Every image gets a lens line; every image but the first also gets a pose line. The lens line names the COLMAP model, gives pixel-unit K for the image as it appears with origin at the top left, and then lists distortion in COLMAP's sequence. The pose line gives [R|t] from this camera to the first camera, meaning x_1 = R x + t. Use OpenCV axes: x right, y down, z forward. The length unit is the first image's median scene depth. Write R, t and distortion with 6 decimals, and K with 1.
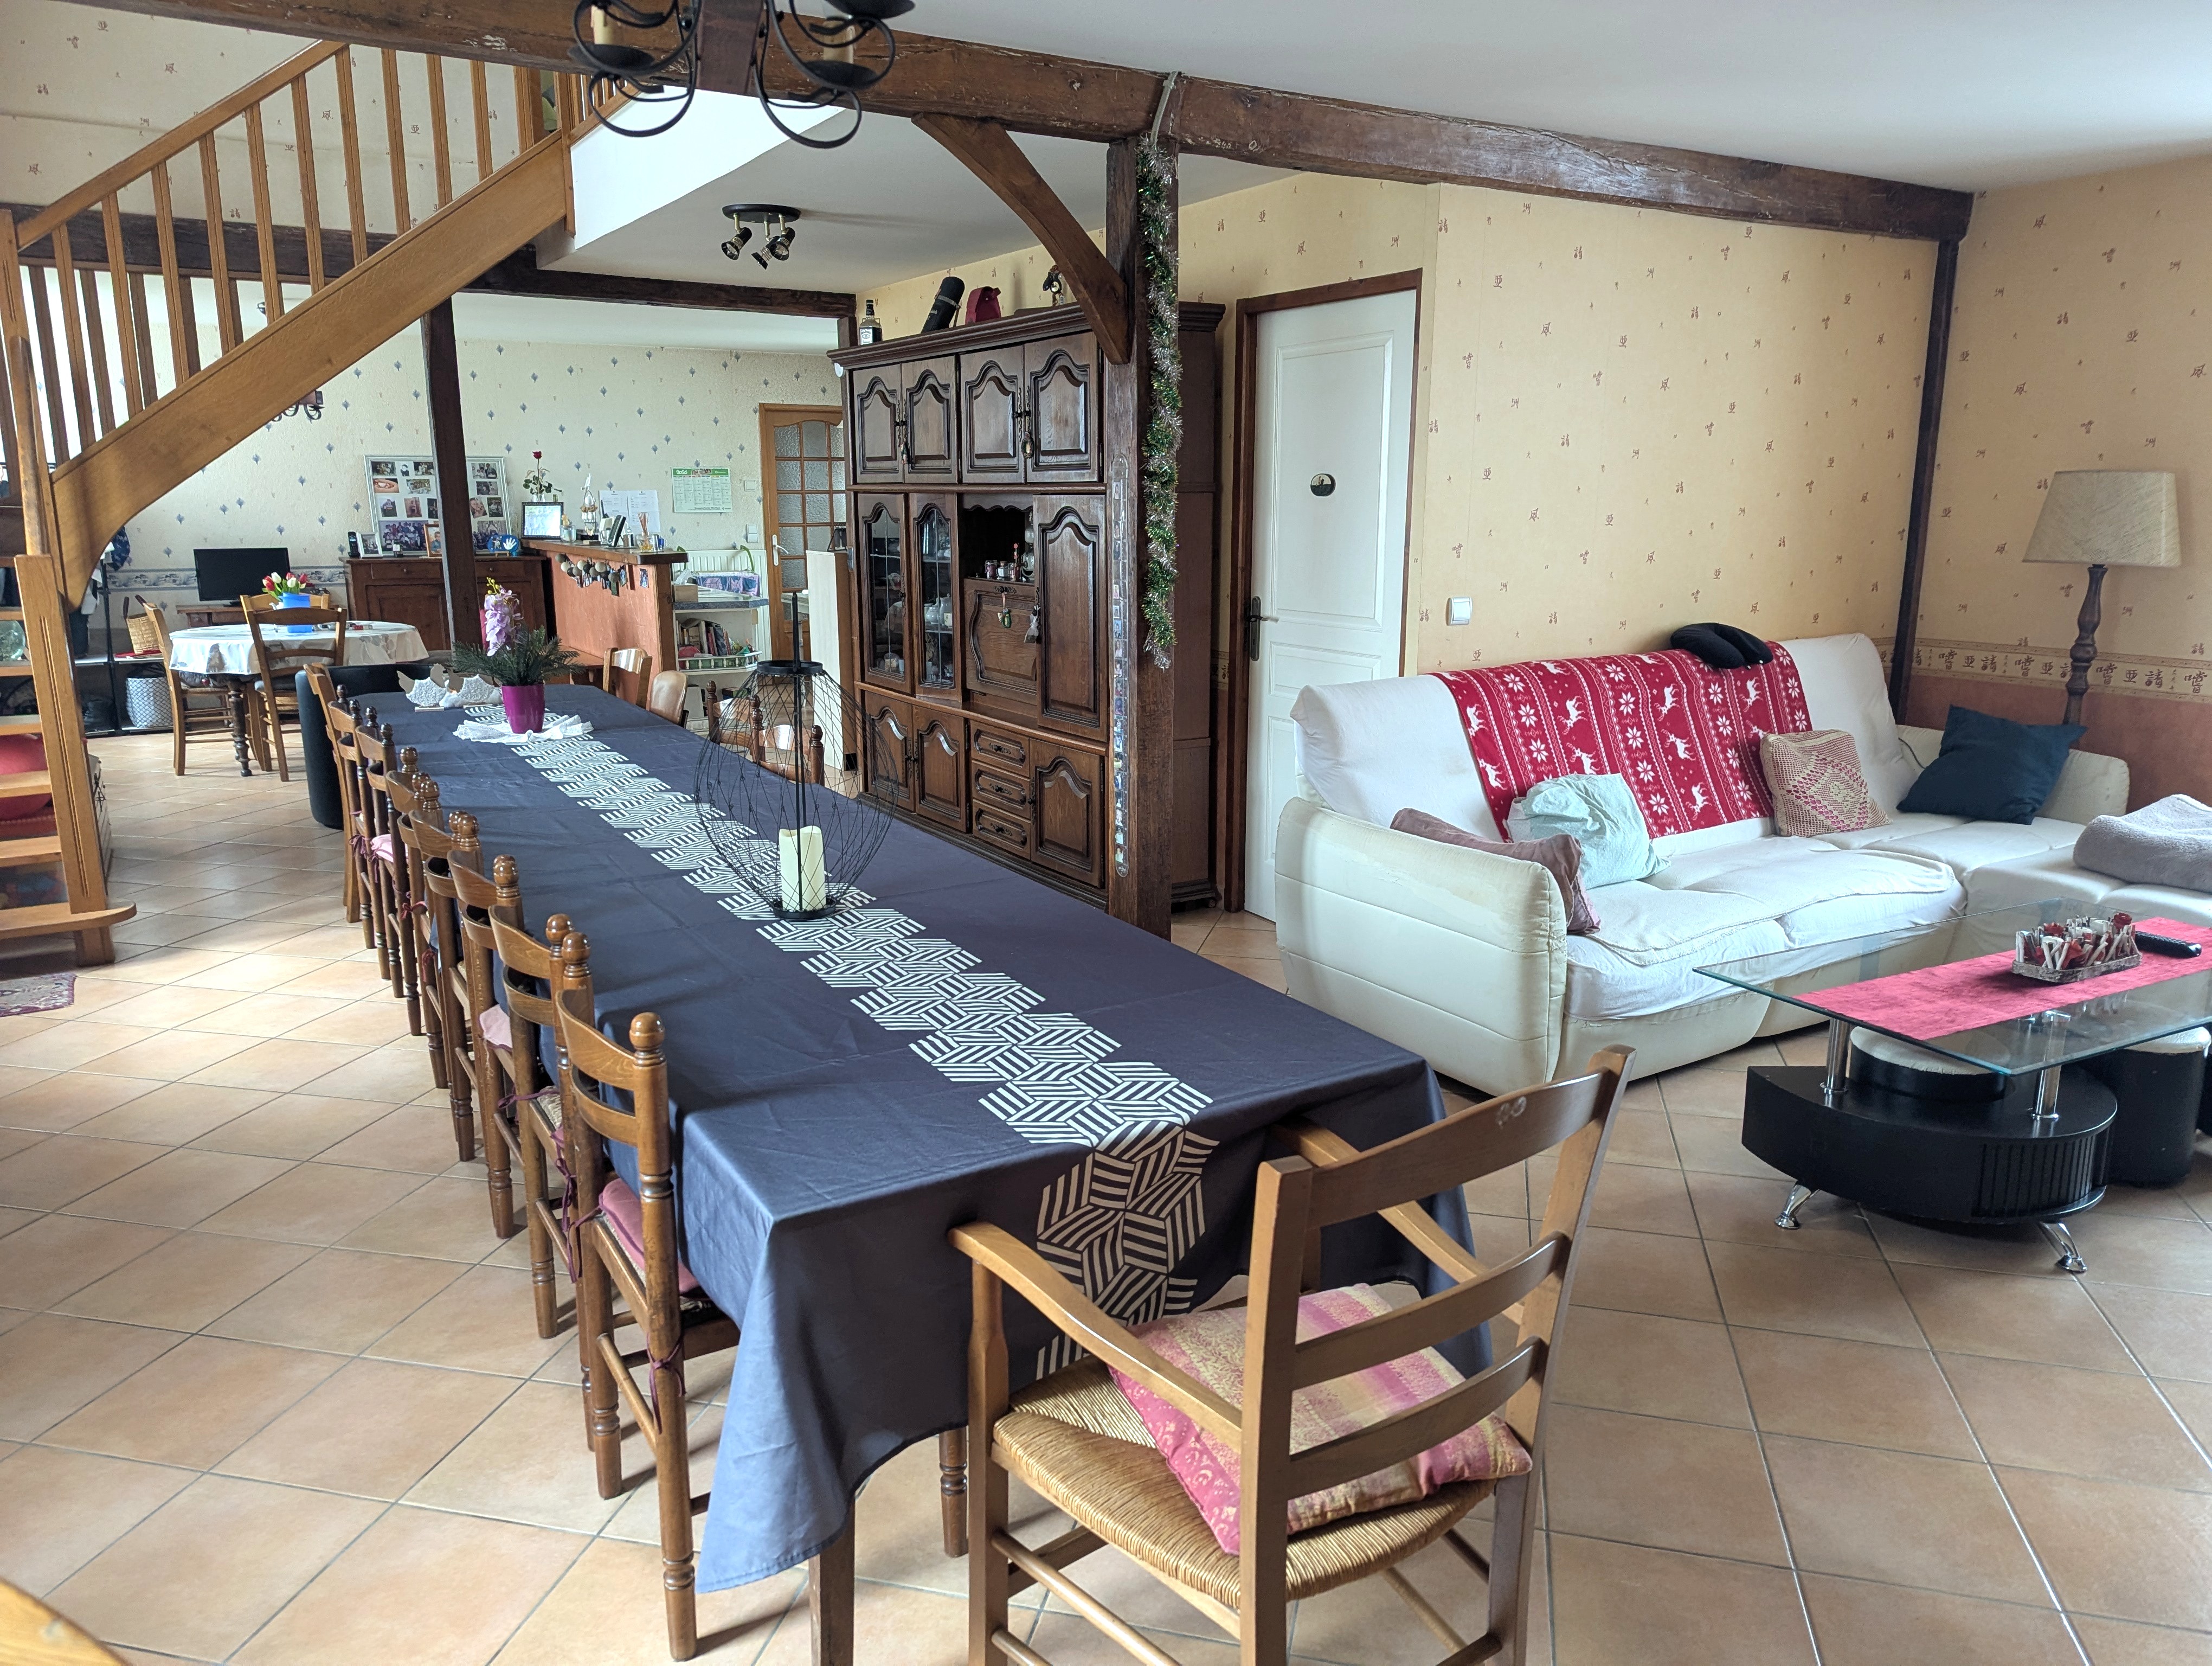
lens RADIAL K [[1567.3, 0, 1100.9], [0, 1567.3, 839.9], [0, 0, 1]] dist [0.008460, -0.001838]
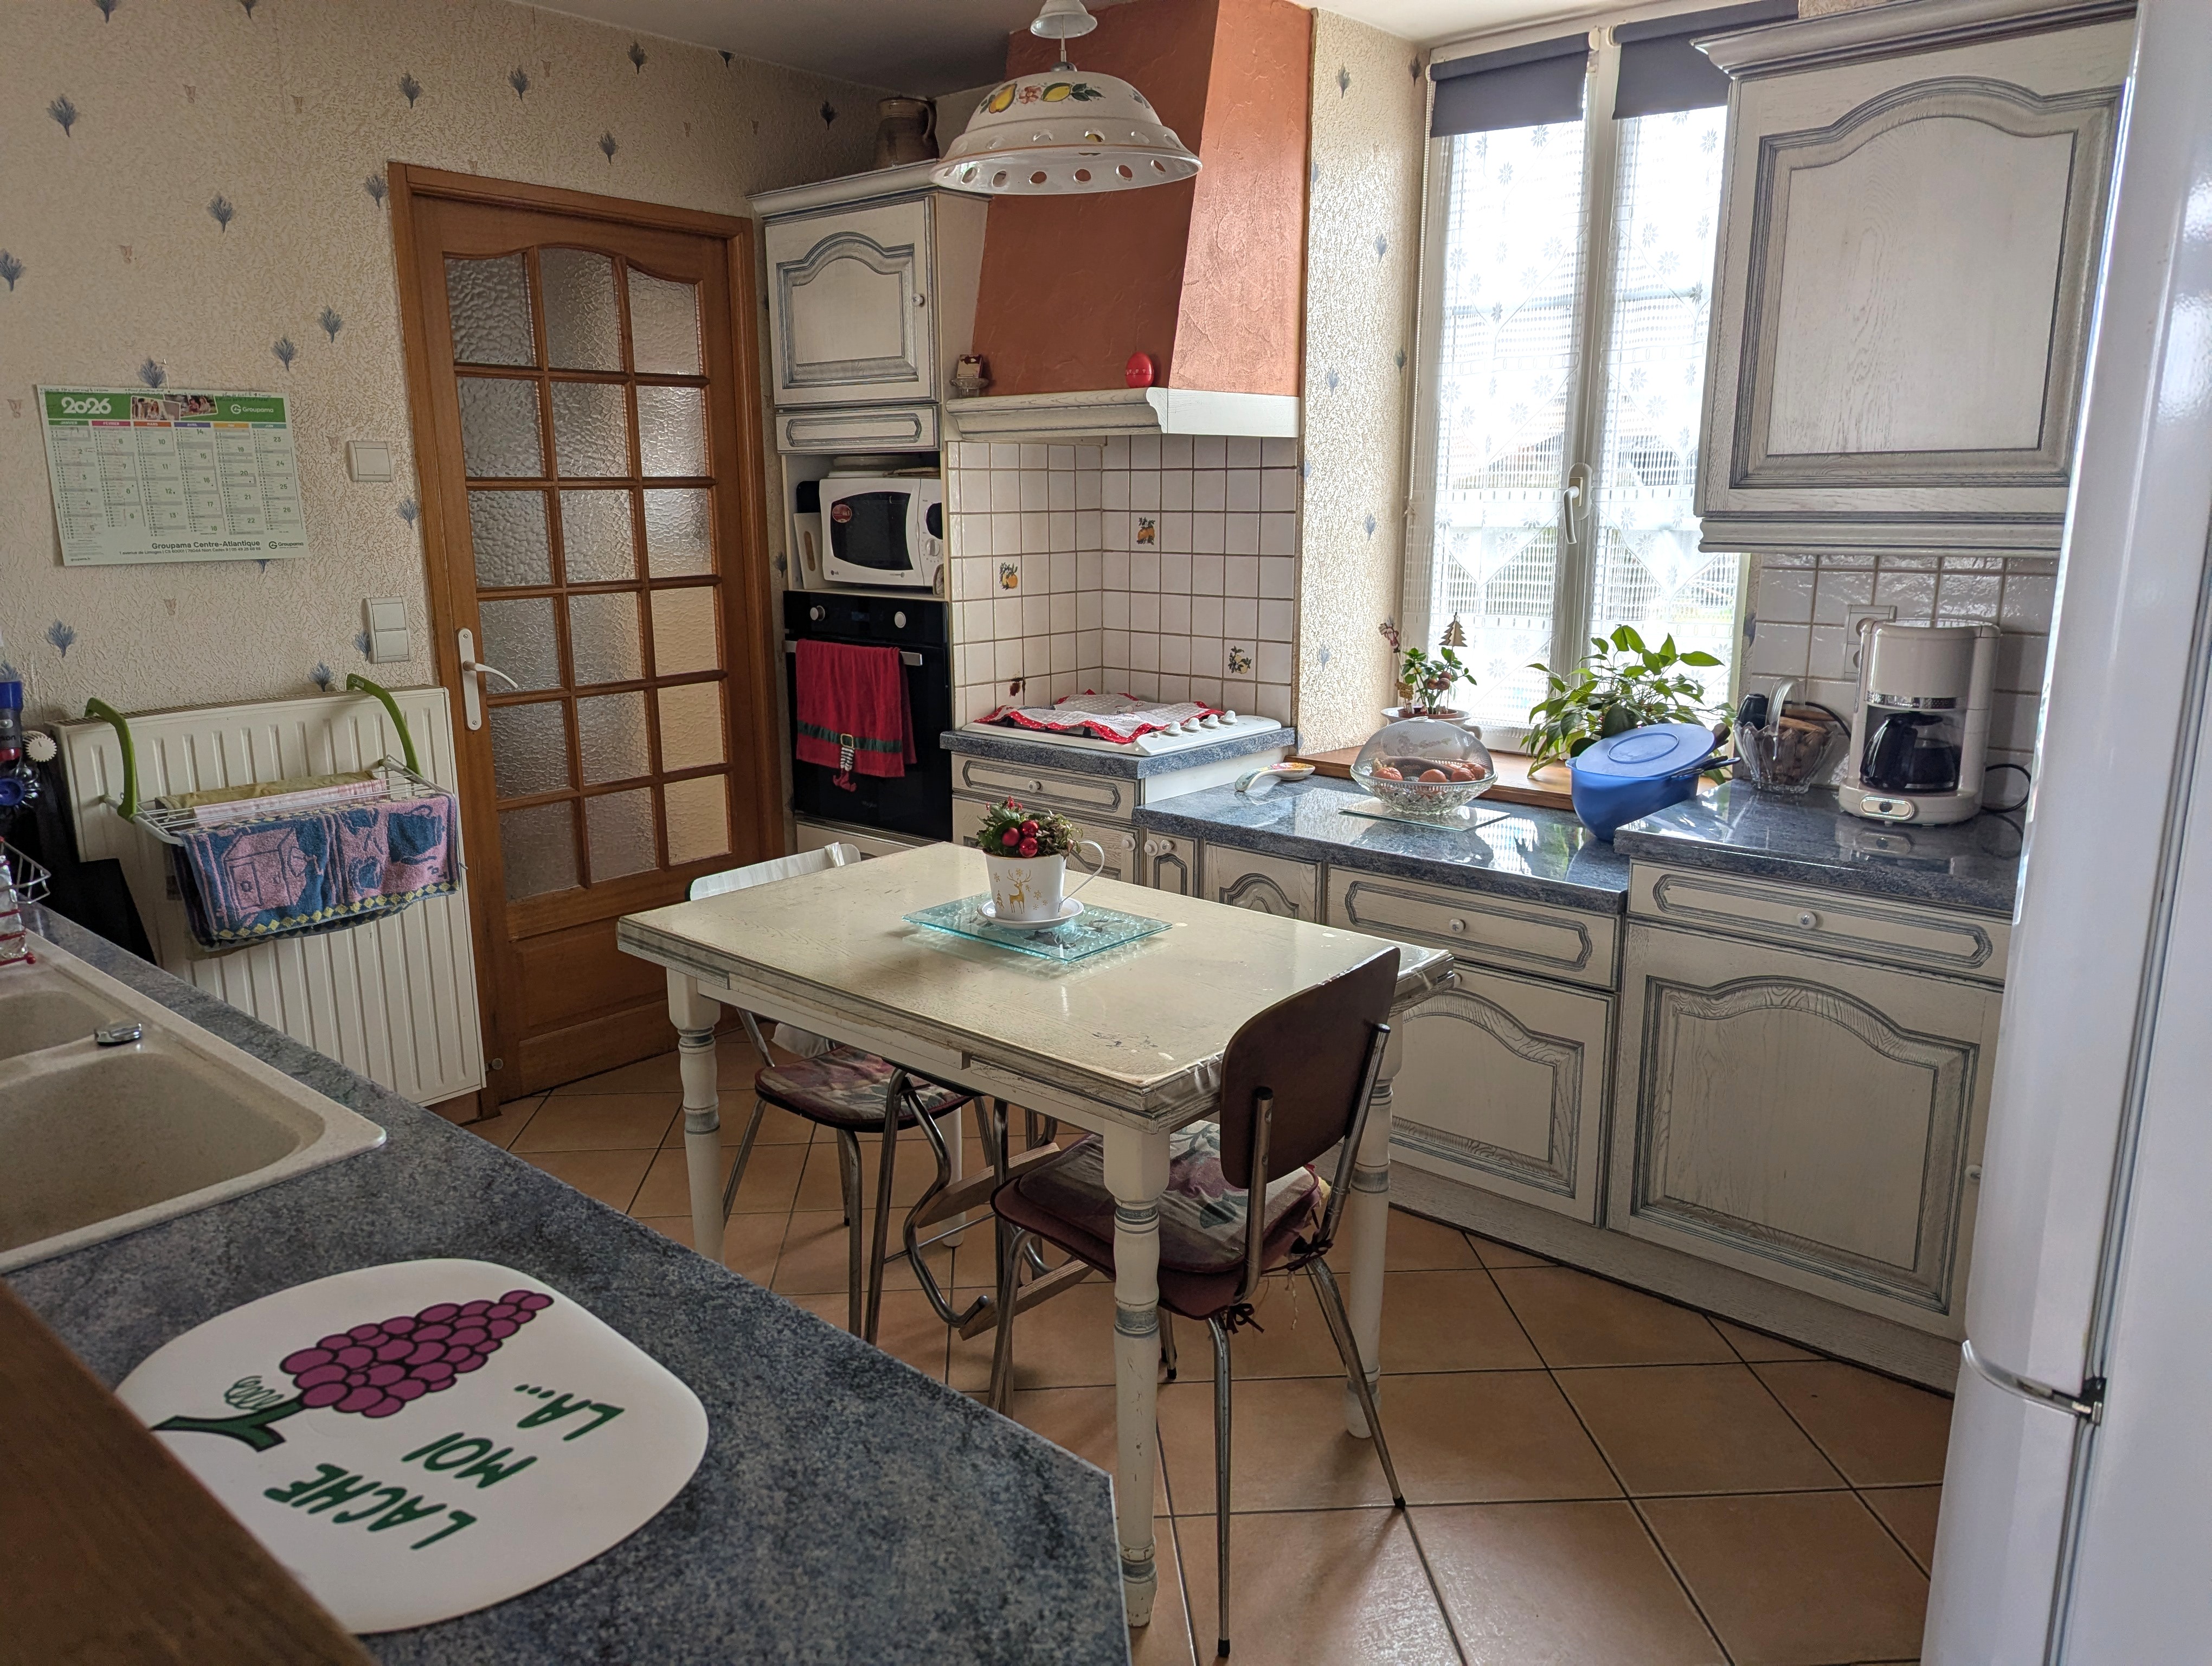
lens RADIAL K [[1567.3, 0, 1109.0], [0, 1567.3, 824.2], [0, 0, 1]] dist [0.008460, -0.001838]
pose [[0.947662, -0.069250, 0.311674, -0.127833], [0.068951, 0.997548, 0.011994, -0.104383], [-0.311740, 0.010124, 0.950113, 0.465466]]
